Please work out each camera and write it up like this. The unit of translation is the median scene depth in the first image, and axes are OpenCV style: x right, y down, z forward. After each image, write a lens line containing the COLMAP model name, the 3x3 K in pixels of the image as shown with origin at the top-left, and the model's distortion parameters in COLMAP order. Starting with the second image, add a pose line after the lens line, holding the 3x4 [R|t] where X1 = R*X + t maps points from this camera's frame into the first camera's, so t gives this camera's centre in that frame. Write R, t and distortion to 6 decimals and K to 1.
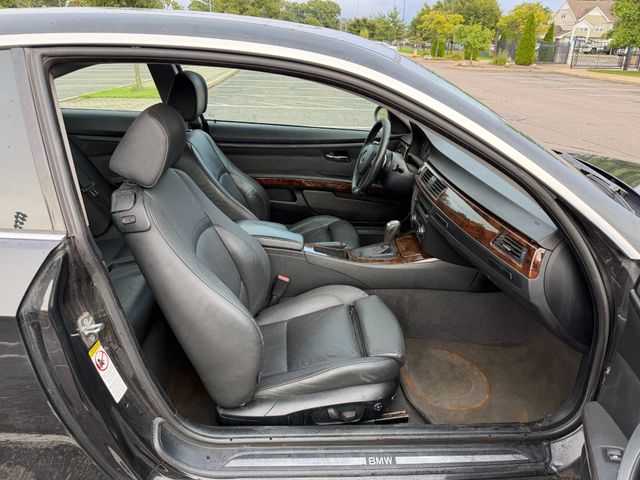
lens RADIAL K [[452.2, 0, 320.1], [0, 452.2, 242.8], [0, 0, 1]] dist [0.016919, -0.021377]
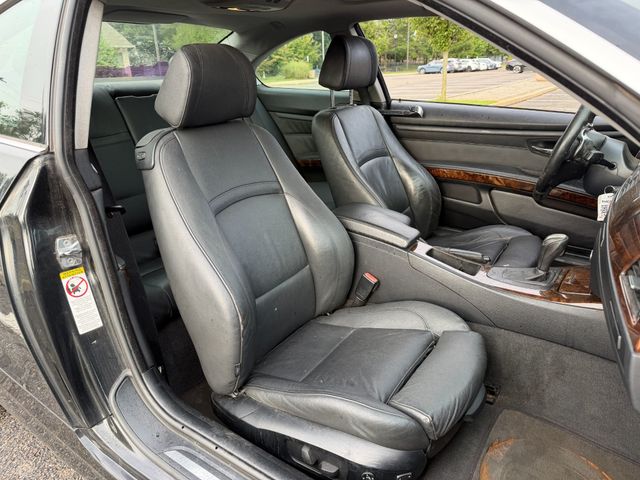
lens RADIAL K [[452.2, 0, 322.6], [0, 452.2, 244.8], [0, 0, 1]] dist [0.016919, -0.021377]
pose [[0.797566, 0.180871, -0.575478, 0.223008], [-0.200767, 0.979194, 0.029512, 0.012871], [0.568842, 0.091999, 0.817285, 0.232246]]
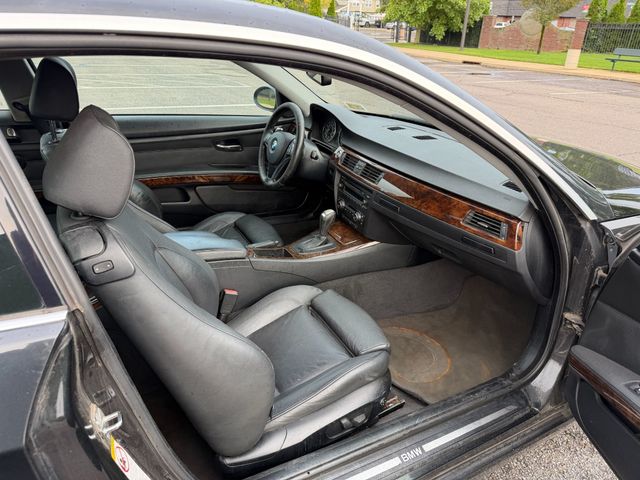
lens RADIAL K [[452.2, 0, 322.7], [0, 452.2, 245.2], [0, 0, 1]] dist [0.016919, -0.021377]
pose [[0.912888, -0.167888, 0.372087, -0.181768], [0.146462, 0.985528, 0.085342, -0.048758], [-0.381030, -0.023411, 0.924266, 0.089647]]
